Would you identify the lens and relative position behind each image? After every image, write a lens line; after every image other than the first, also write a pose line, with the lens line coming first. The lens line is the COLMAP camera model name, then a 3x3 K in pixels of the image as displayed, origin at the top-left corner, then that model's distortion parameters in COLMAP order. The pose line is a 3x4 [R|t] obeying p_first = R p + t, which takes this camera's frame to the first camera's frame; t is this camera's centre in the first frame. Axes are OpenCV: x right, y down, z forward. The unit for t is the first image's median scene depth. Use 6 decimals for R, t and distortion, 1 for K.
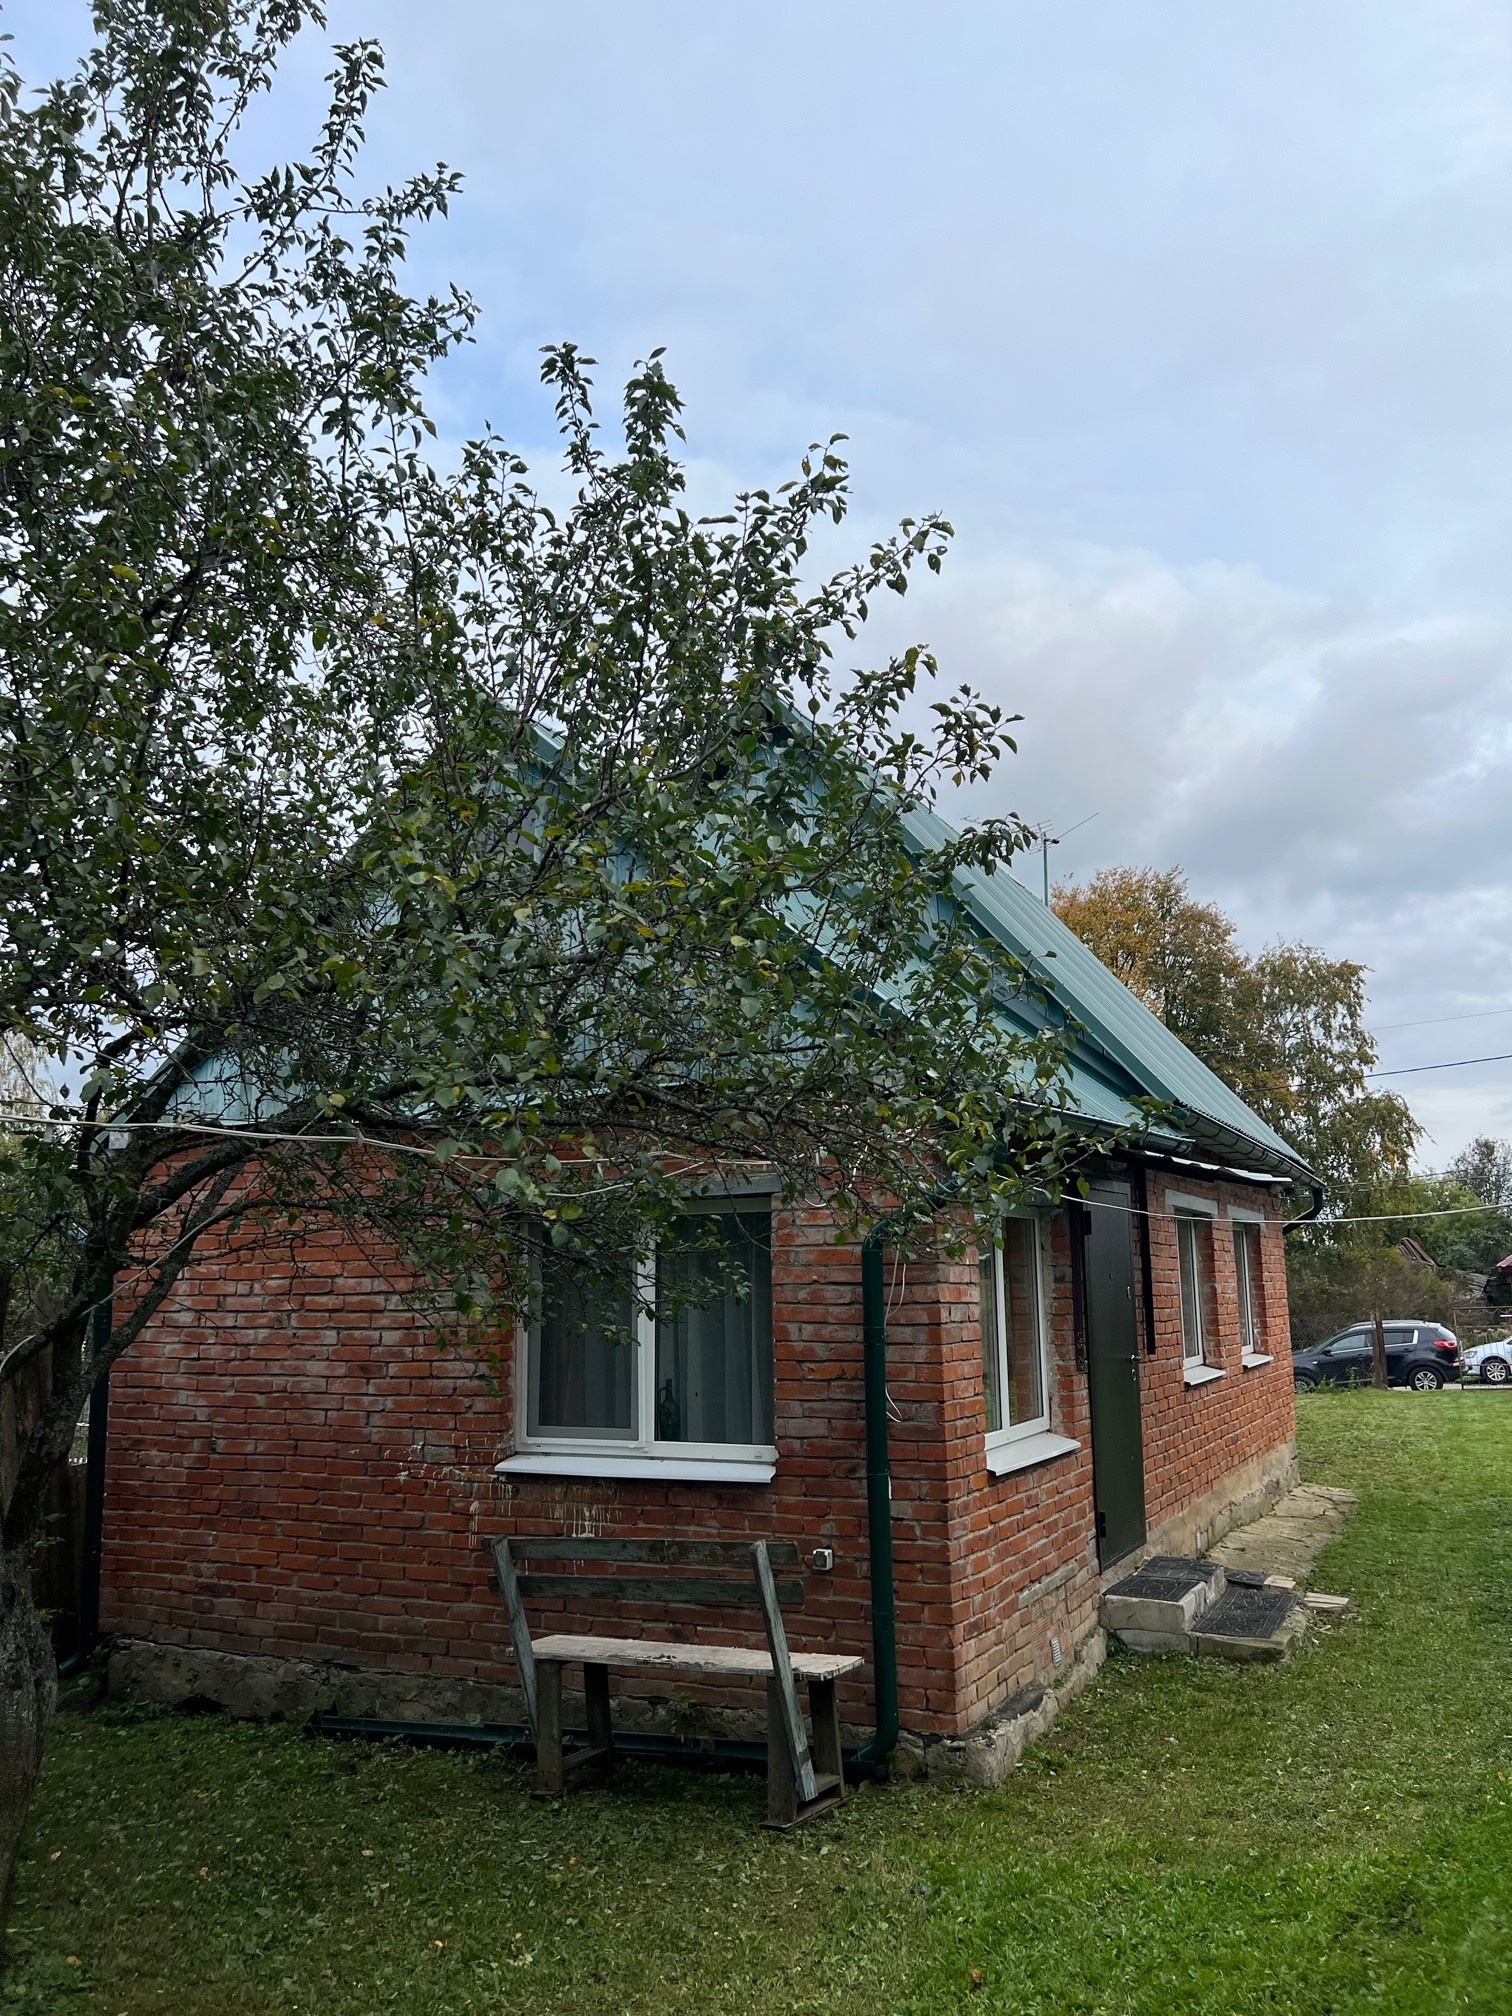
lens RADIAL K [[1513.2, 0, 759.4], [0, 1513.2, 1017.1], [0, 0, 1]] dist [0.044987, -0.057423]
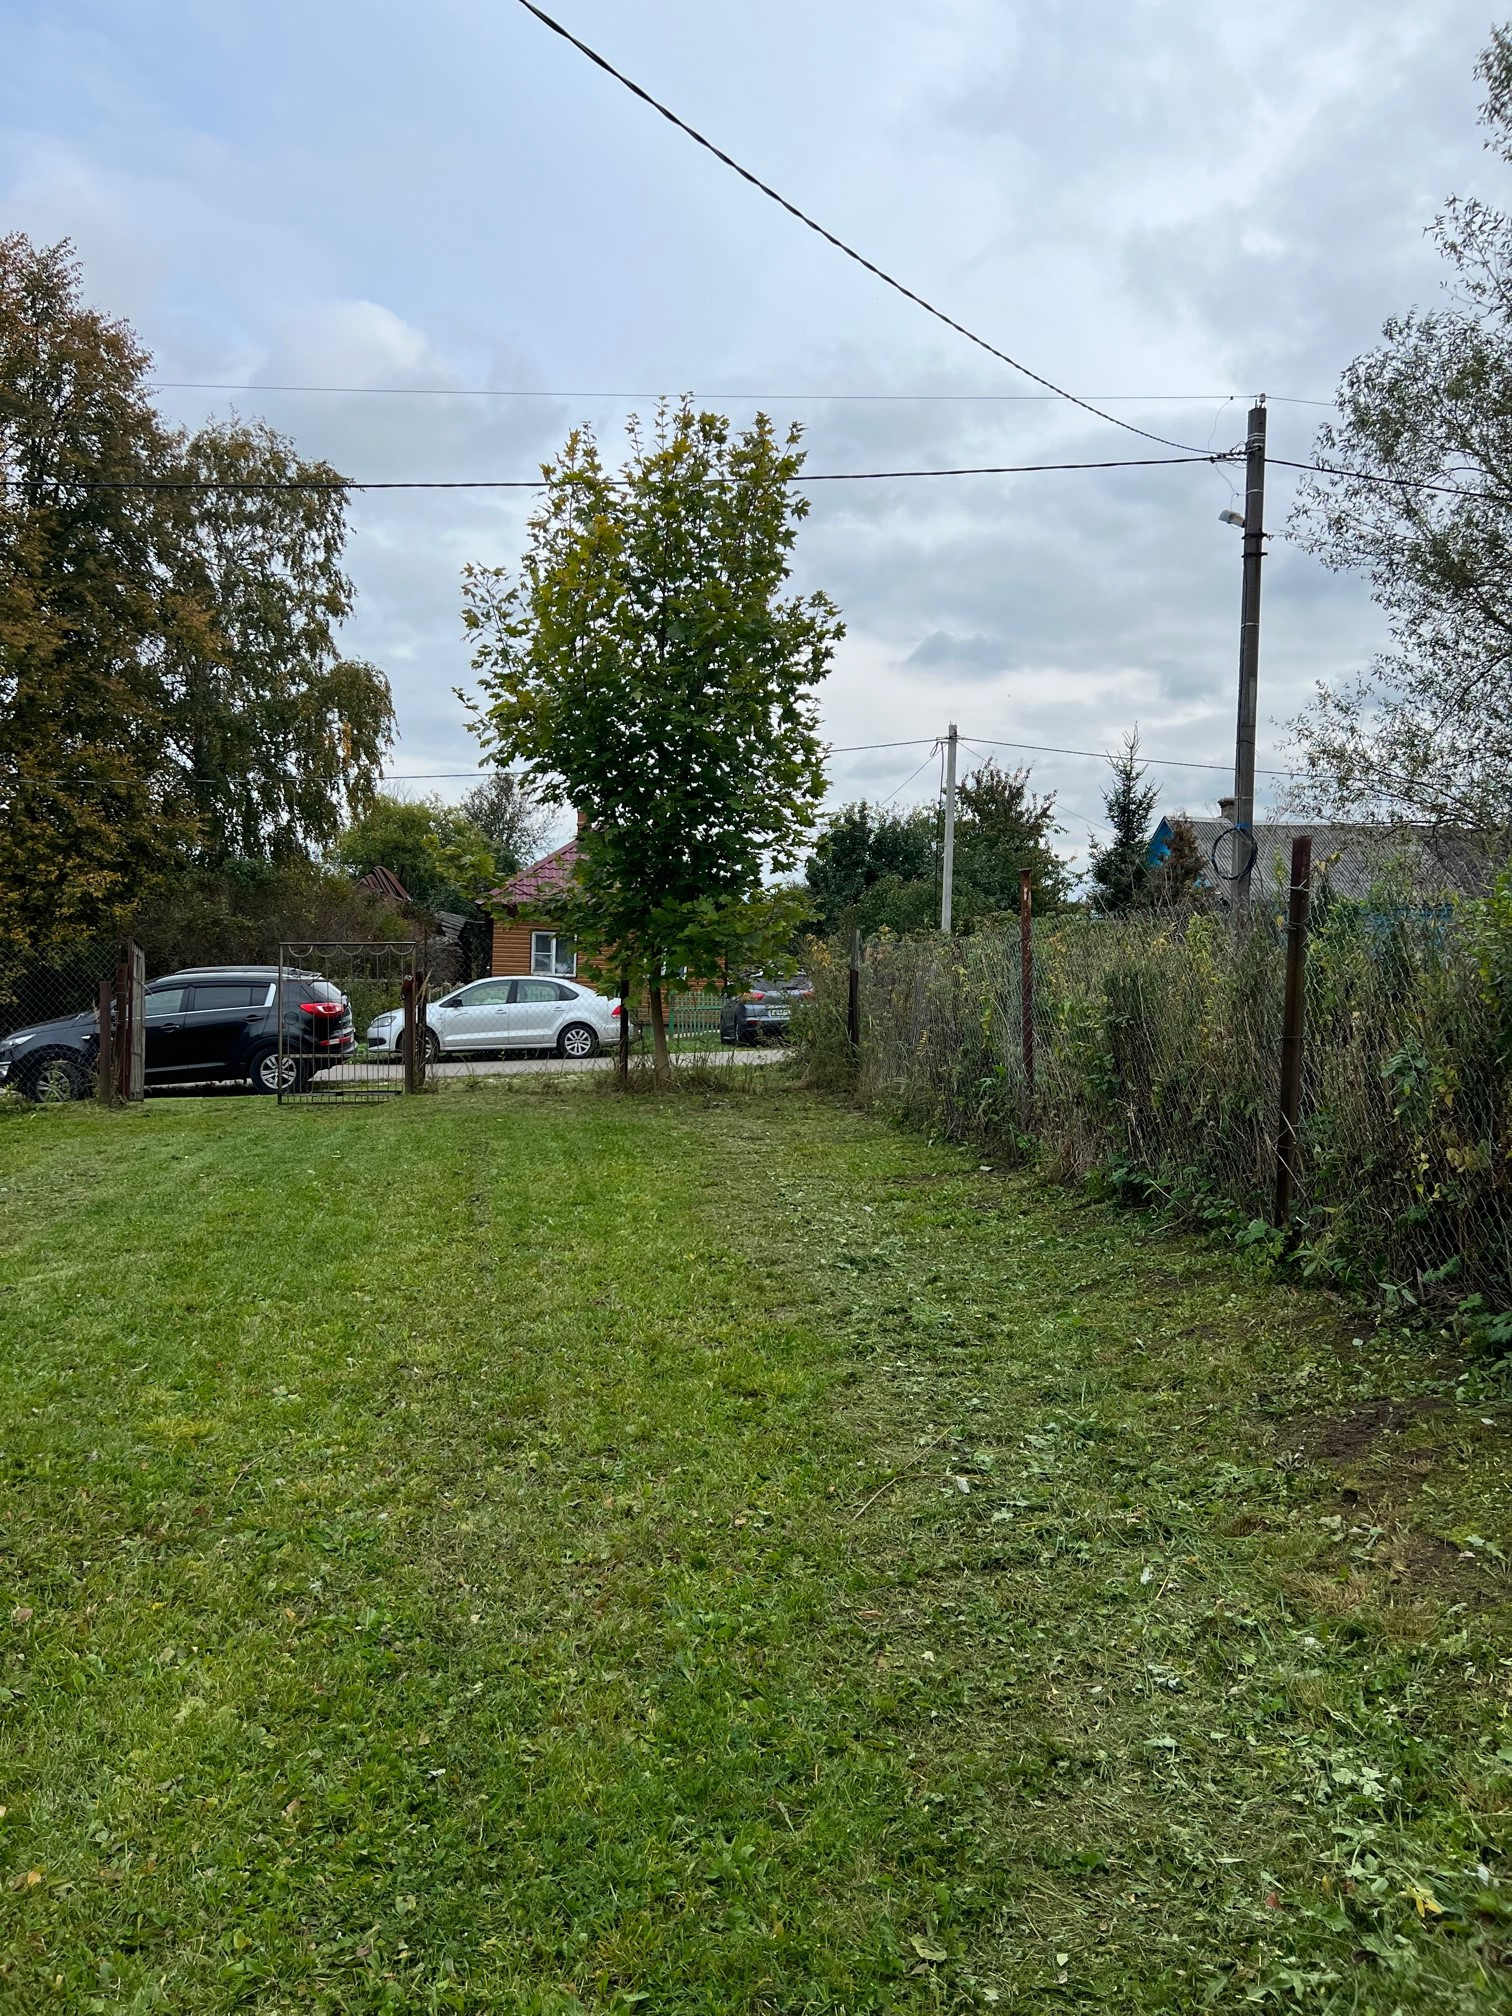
lens RADIAL K [[1513.2, 0, 769.3], [0, 1513.2, 1008.4], [0, 0, 1]] dist [0.044987, -0.057423]
pose [[0.824366, 0.014427, 0.565873, 0.165009], [-0.139551, 0.974000, 0.178466, 0.054131], [-0.548585, -0.226089, 0.804946, 0.273617]]
